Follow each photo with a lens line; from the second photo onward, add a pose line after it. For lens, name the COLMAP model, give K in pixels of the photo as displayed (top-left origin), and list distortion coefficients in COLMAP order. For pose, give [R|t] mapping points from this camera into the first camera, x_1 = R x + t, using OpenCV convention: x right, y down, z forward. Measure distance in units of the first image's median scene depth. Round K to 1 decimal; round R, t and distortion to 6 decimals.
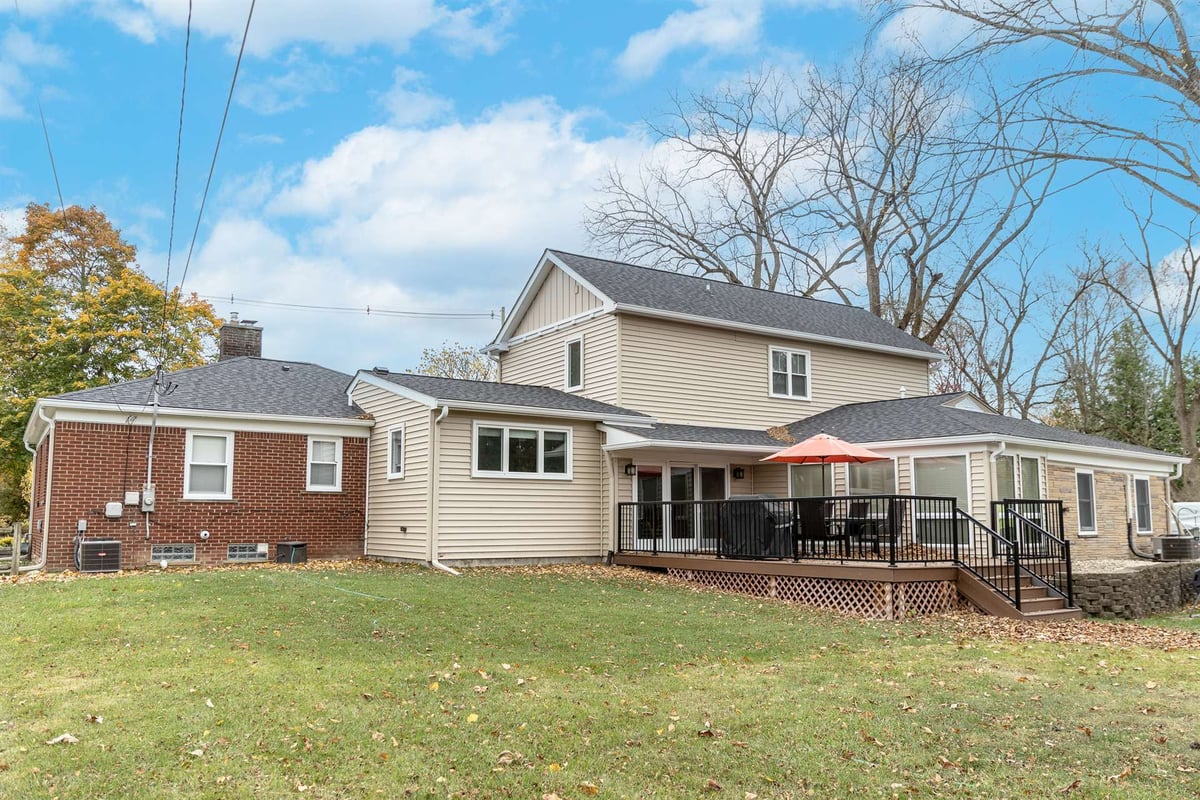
lens RADIAL K [[890.6, 0, 589.0], [0, 890.6, 435.9], [0, 0, 1]] dist [-0.016130, 0.003930]
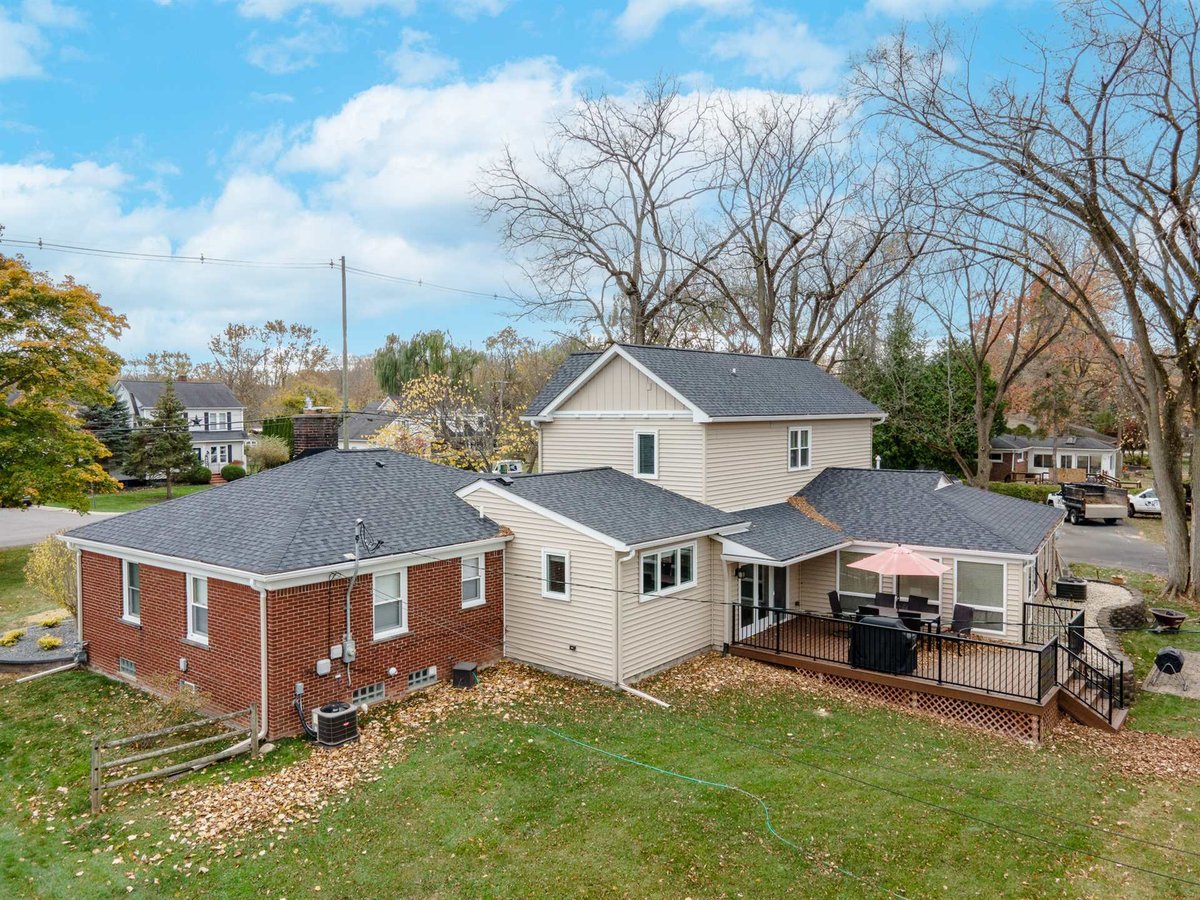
lens RADIAL K [[861.0, 0, 598.2], [0, 861.0, 445.3], [0, 0, 1]] dist [0.011997, 0.008969]
pose [[0.953113, -0.015962, 0.302192, -0.486169], [-0.024269, 0.991359, 0.128909, -0.278896], [-0.301639, -0.130199, 0.944491, 0.001685]]
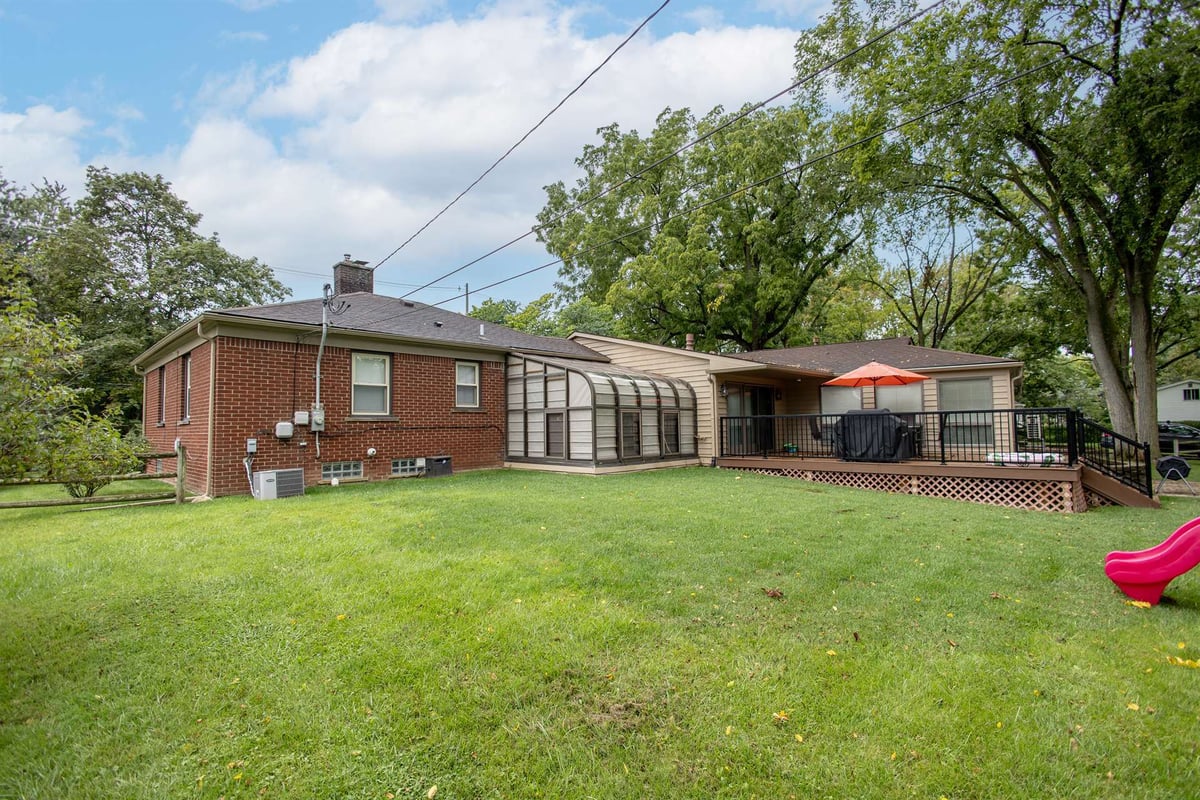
lens RADIAL K [[544.8, 0, 607.1], [0, 544.8, 401.6], [0, 0, 1]] dist [0.001519, -0.001132]
pose [[0.974950, -0.005121, 0.222367, -0.293190], [-0.005775, 0.998815, 0.048321, 0.018835], [-0.222351, -0.048394, 0.973765, 0.303709]]
